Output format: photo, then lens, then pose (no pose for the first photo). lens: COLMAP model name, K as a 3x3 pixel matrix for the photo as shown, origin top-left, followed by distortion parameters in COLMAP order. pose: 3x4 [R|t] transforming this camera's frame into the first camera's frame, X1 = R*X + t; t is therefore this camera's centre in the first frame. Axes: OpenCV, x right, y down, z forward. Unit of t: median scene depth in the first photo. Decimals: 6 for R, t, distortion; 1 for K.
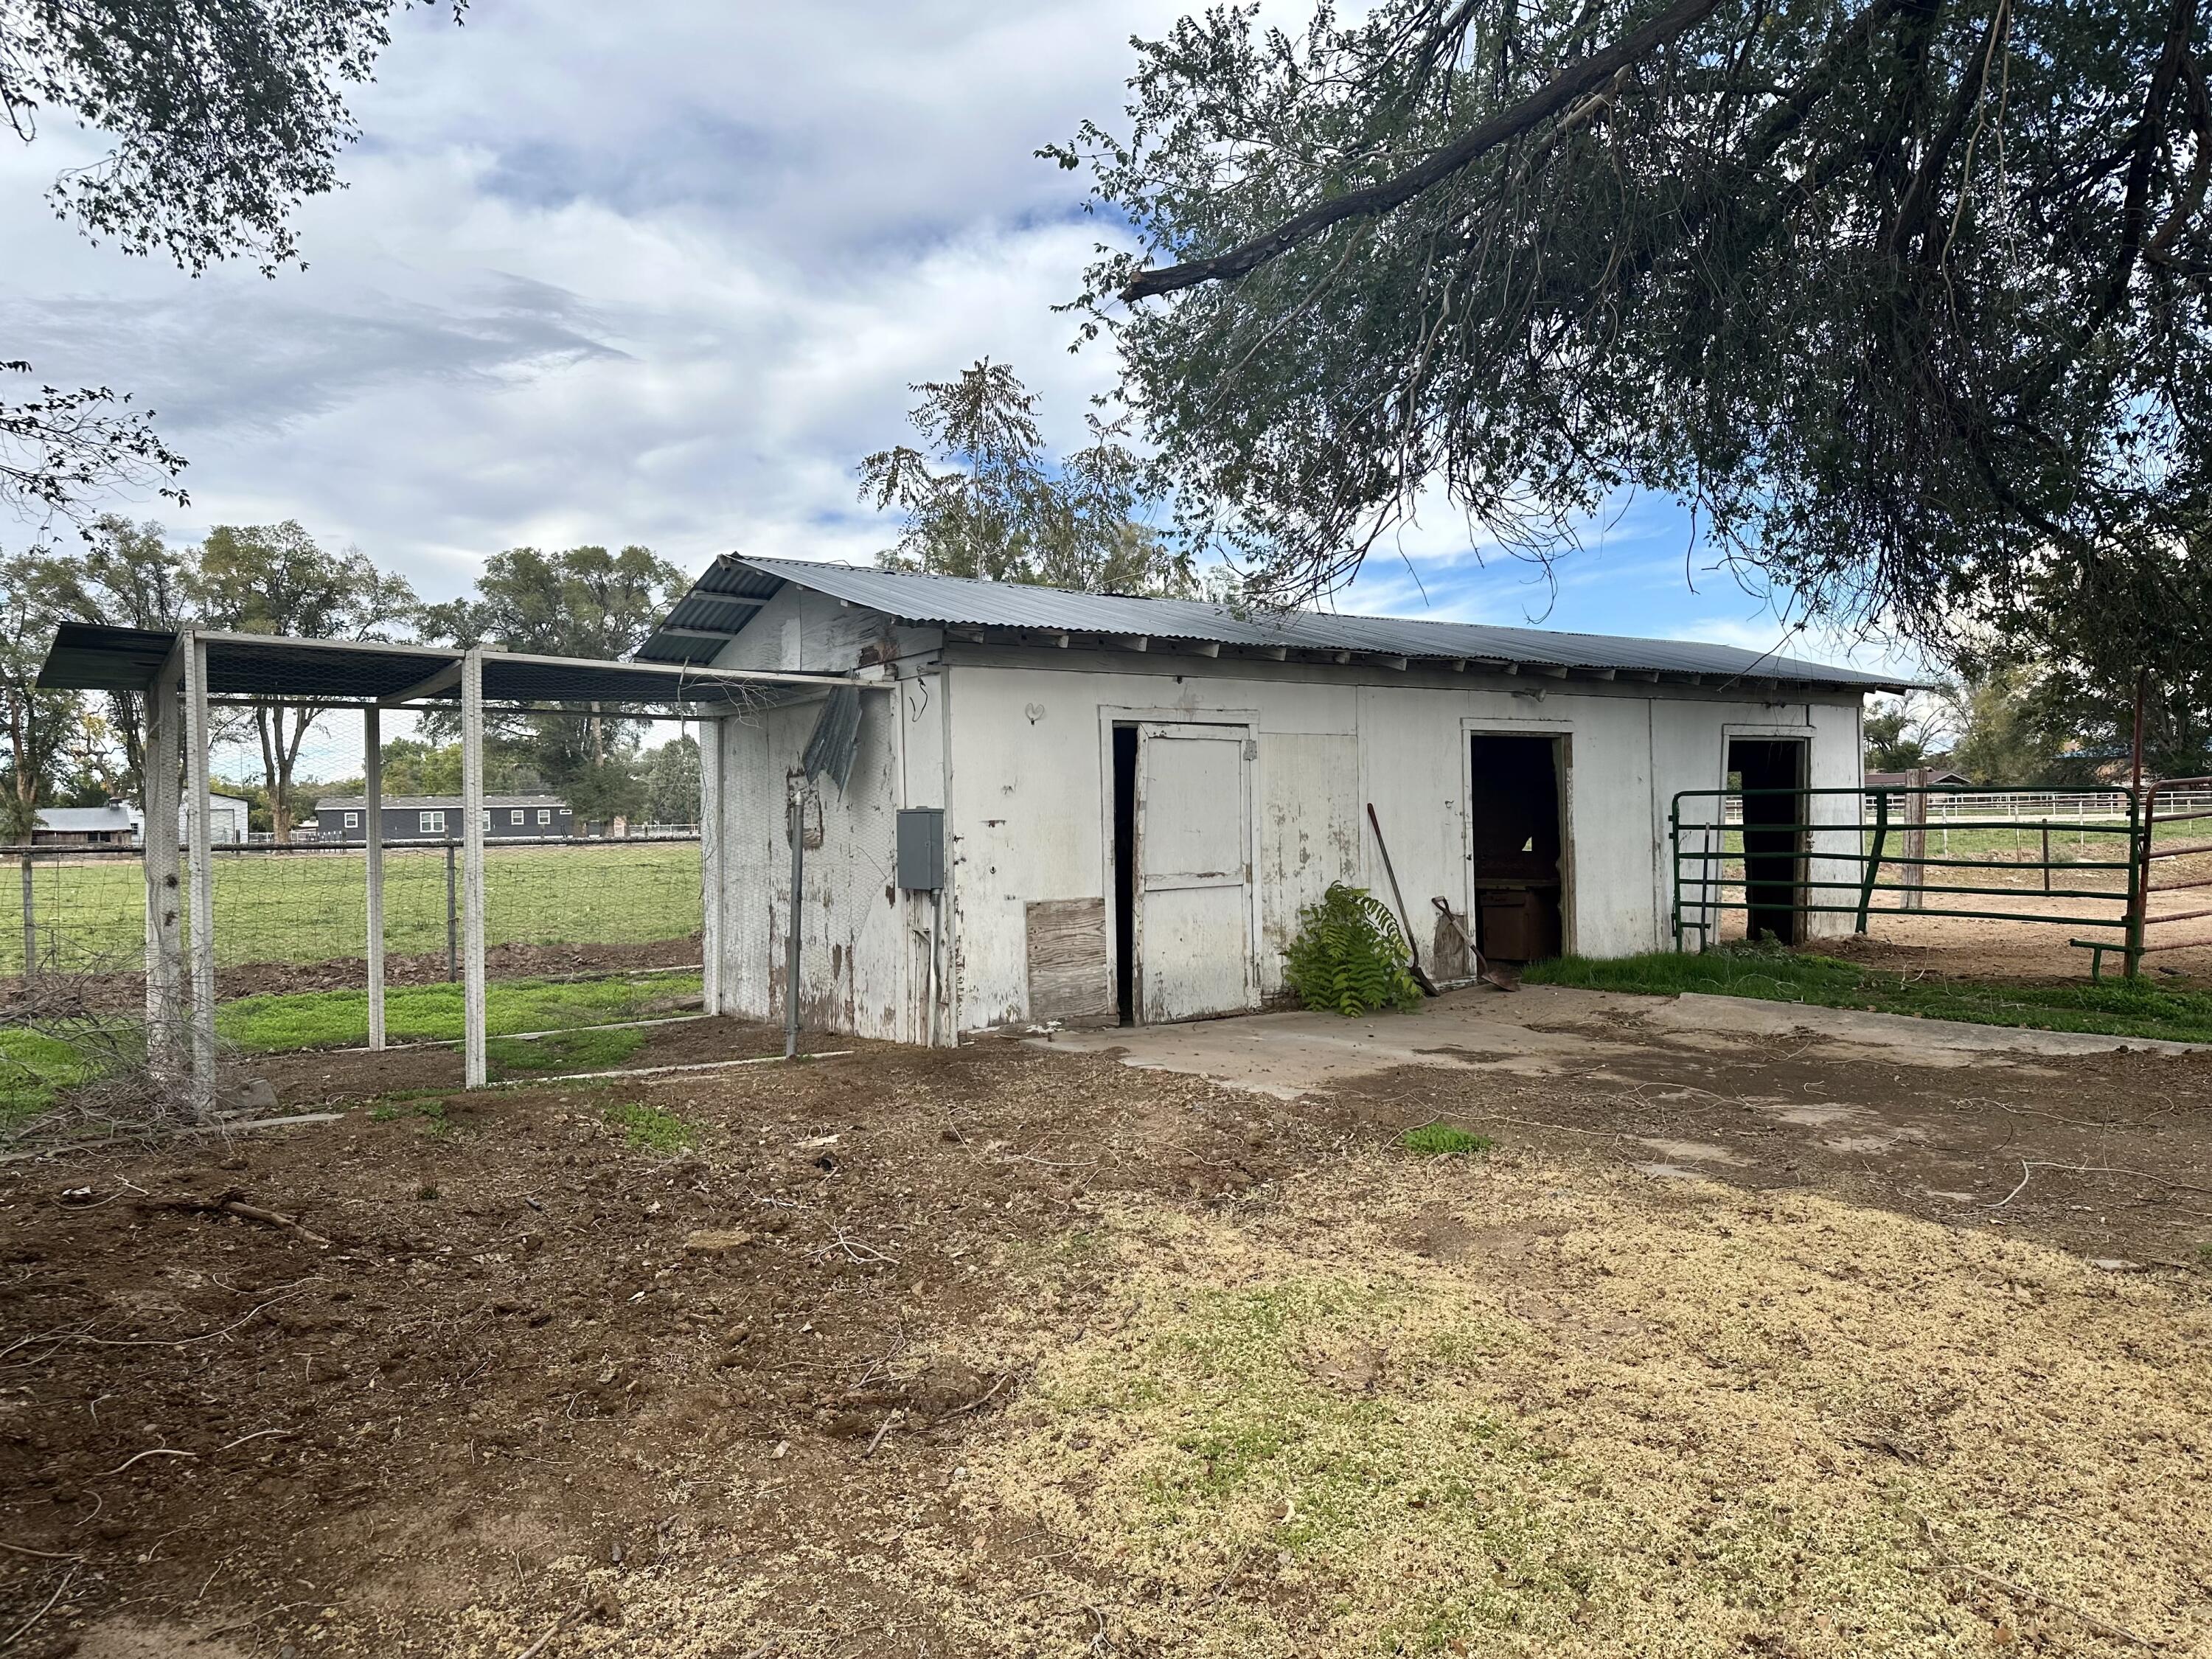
lens RADIAL K [[1539.5, 0, 1153.4], [0, 1539.5, 836.3], [0, 0, 1]] dist [0.009765, -0.006749]
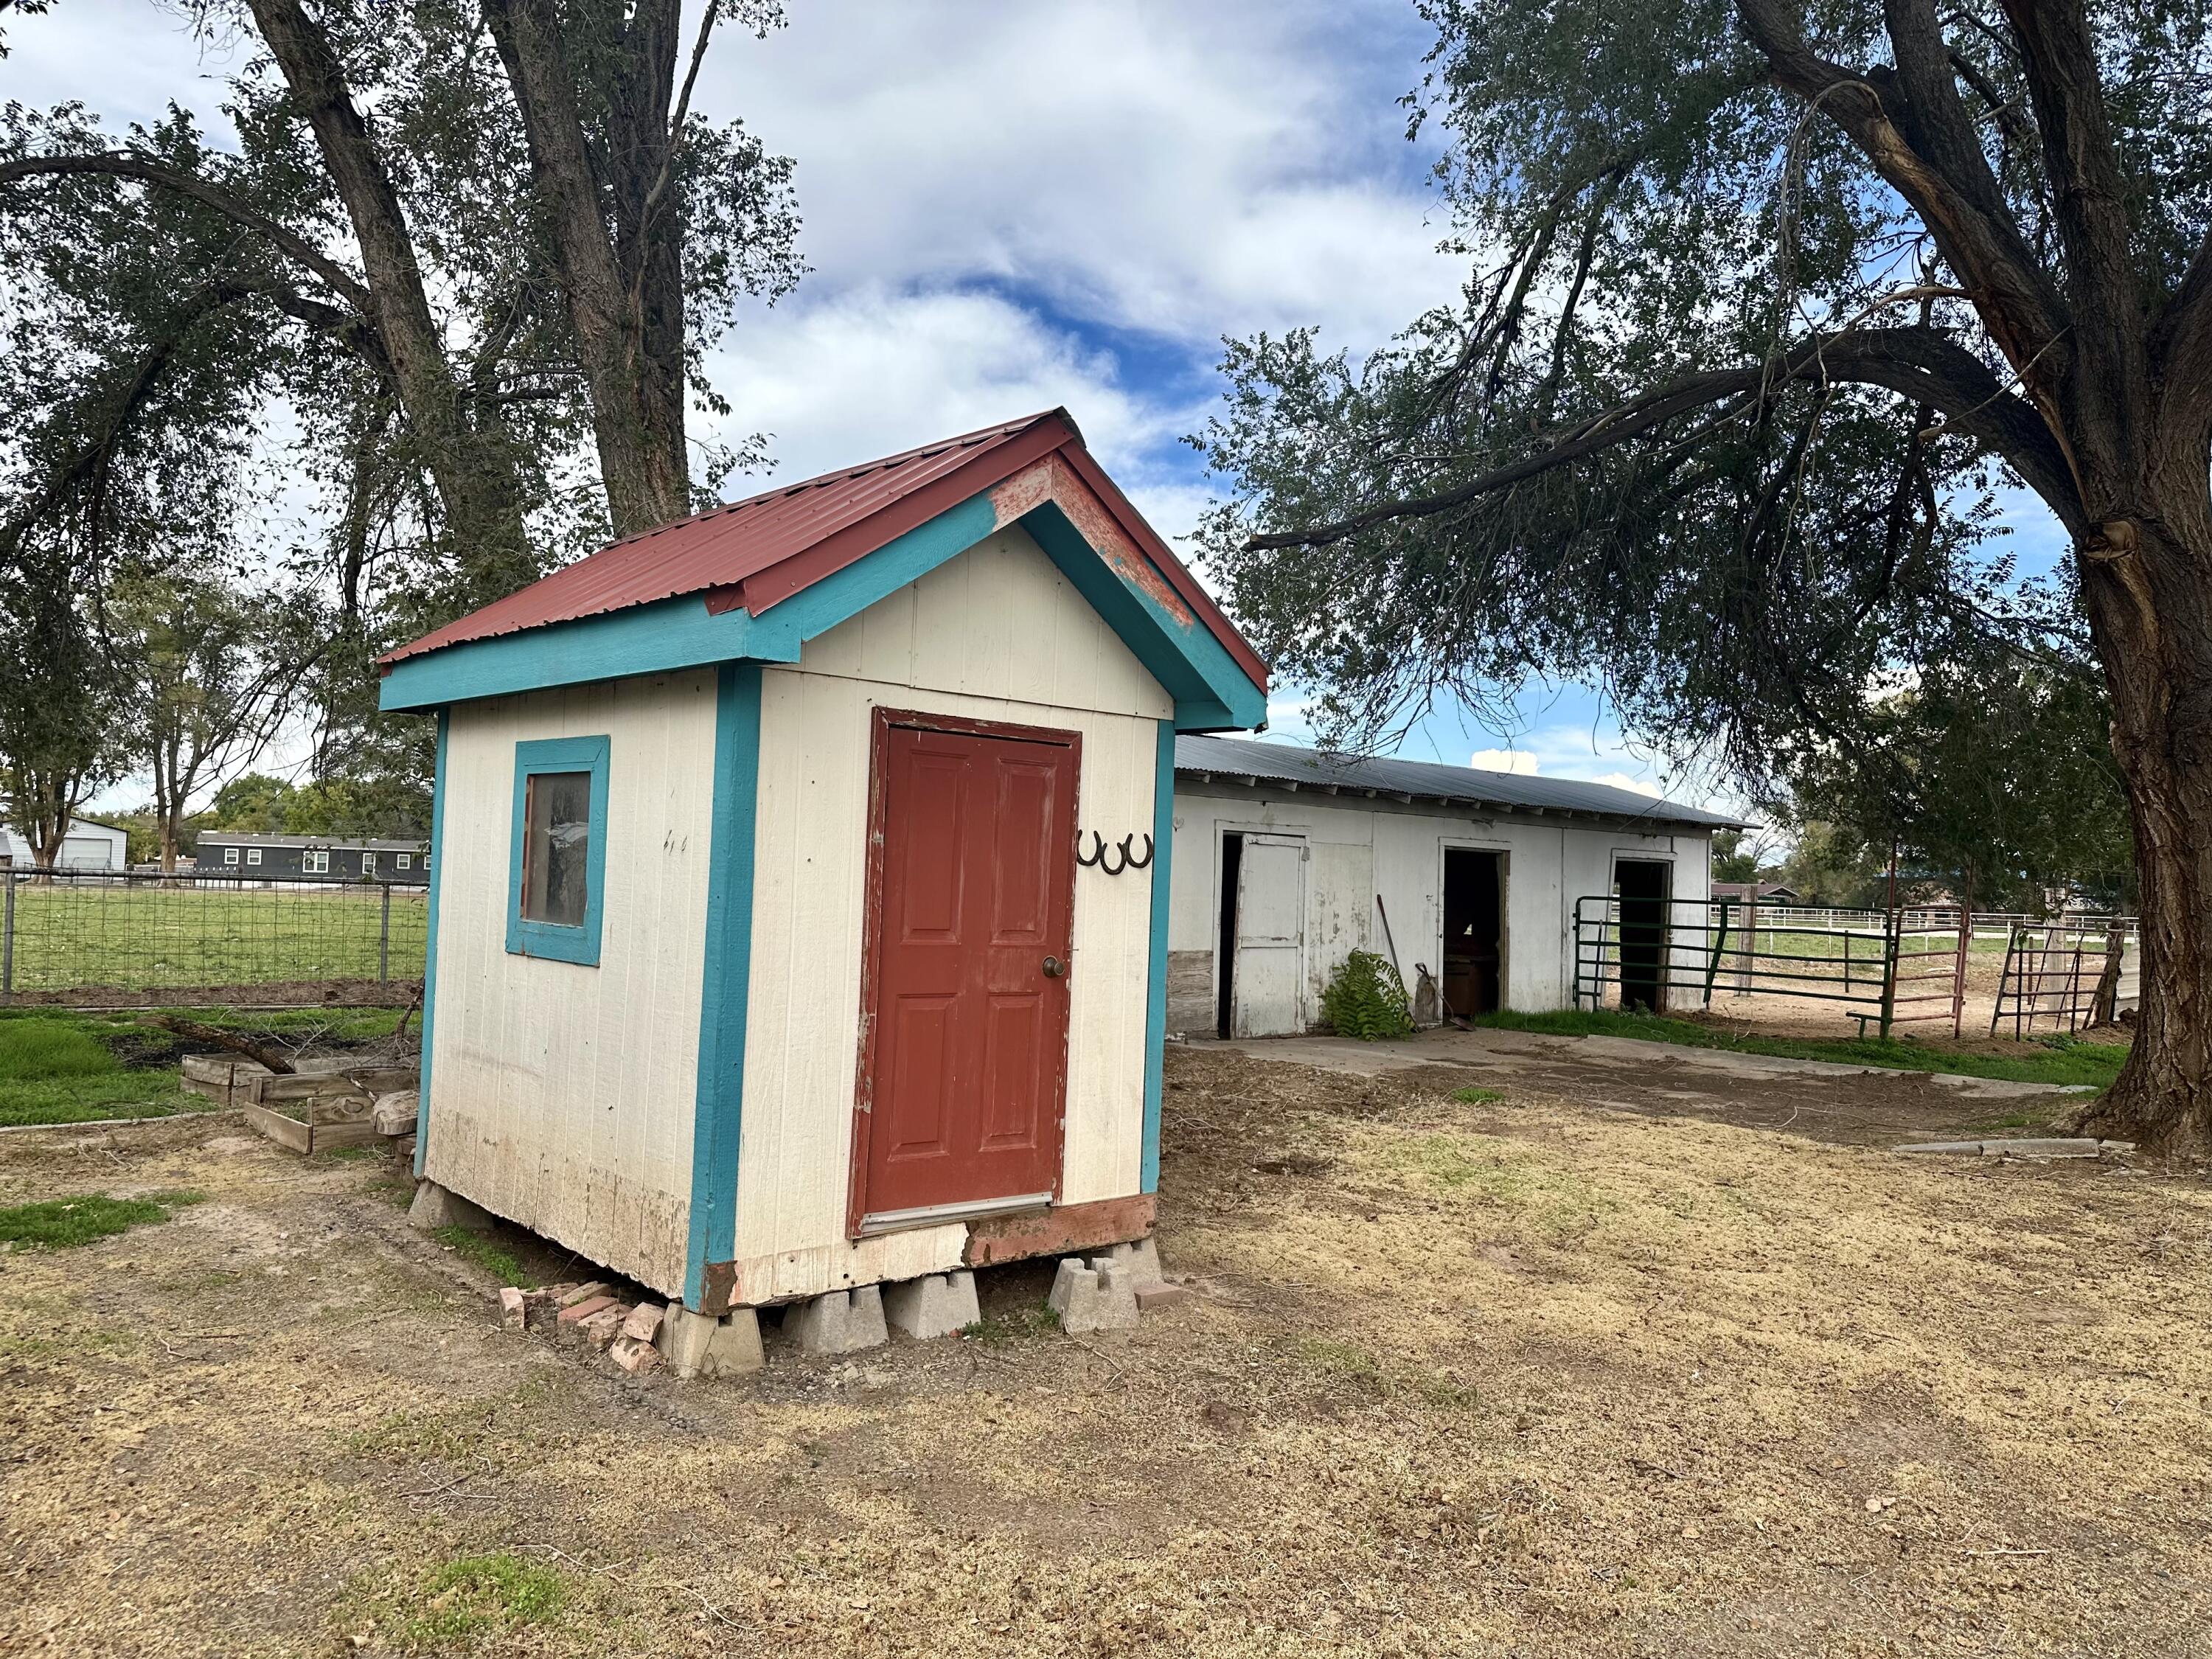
lens RADIAL K [[1539.5, 0, 1153.4], [0, 1539.5, 836.3], [0, 0, 1]] dist [0.009765, -0.006749]
pose [[0.994774, 0.051561, 0.088126, -0.193795], [-0.047105, 0.997540, -0.051920, 0.008590], [-0.090586, 0.047498, 0.994755, -0.398479]]
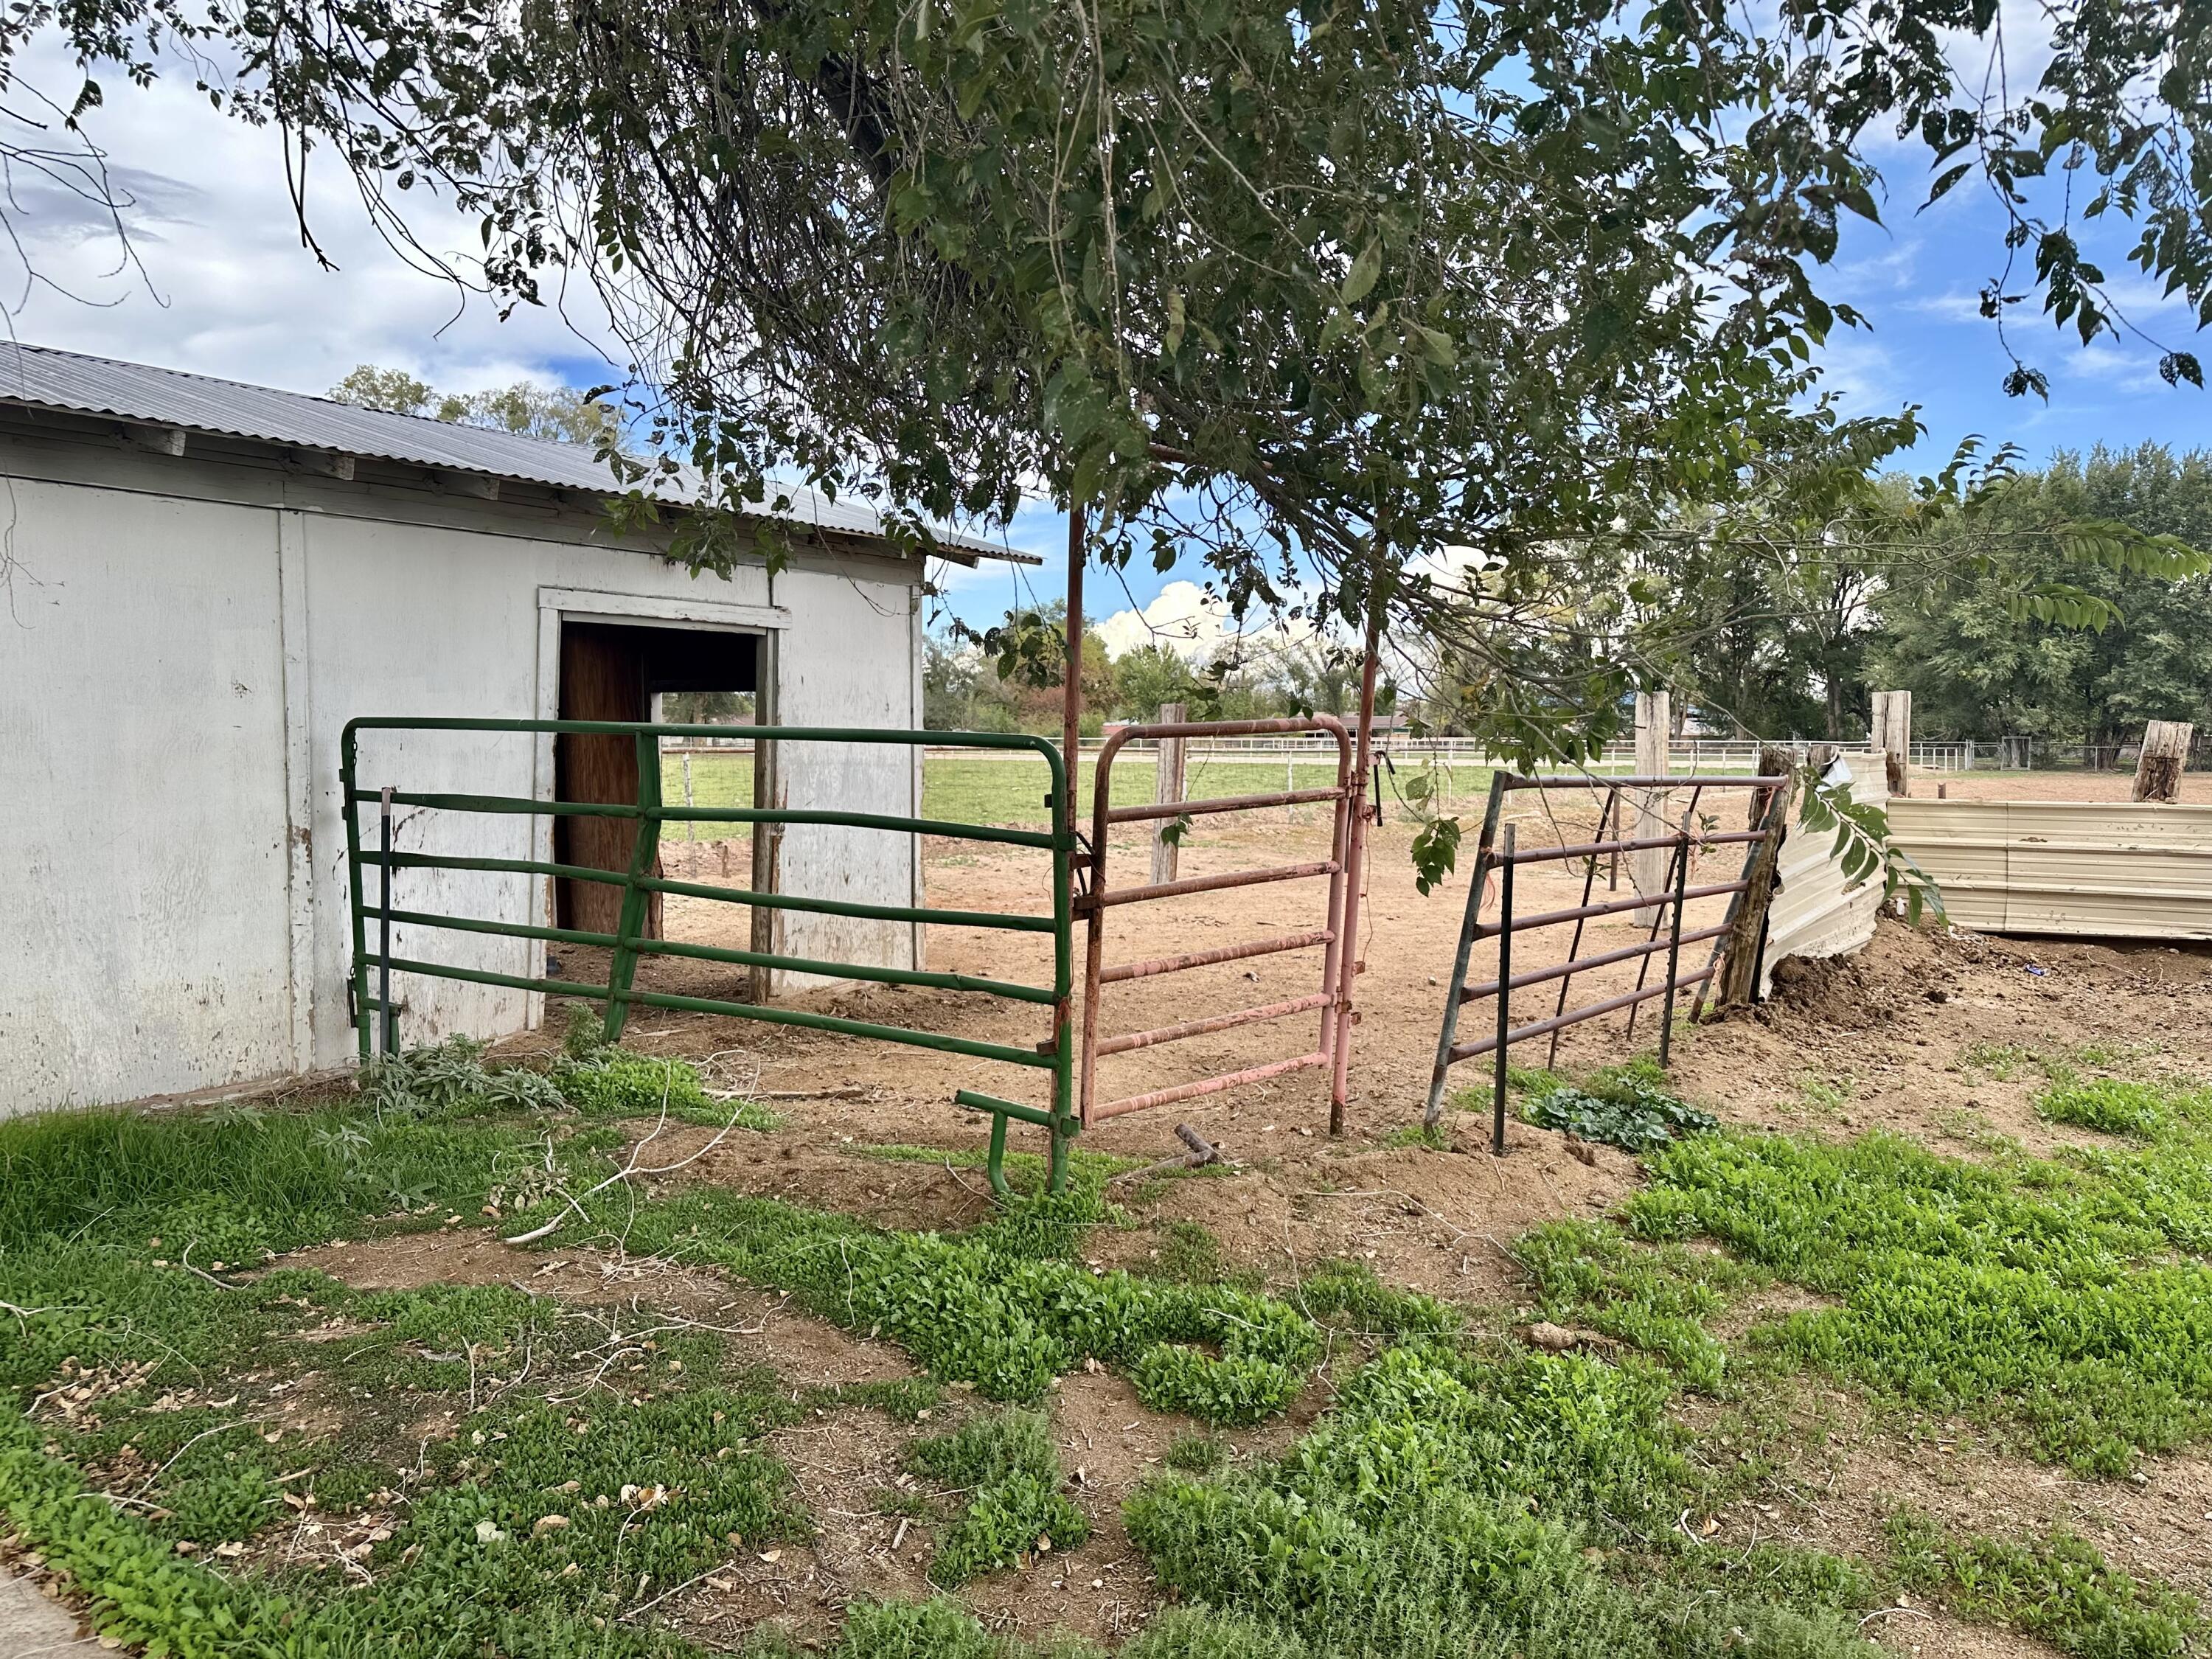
lens RADIAL K [[1539.5, 0, 1153.4], [0, 1539.5, 836.3], [0, 0, 1]] dist [0.009765, -0.006749]
pose [[0.957436, 0.007020, 0.288559, 0.530652], [-0.020371, 0.998855, 0.043290, -0.022519], [-0.287925, -0.047326, 0.956483, 0.589554]]
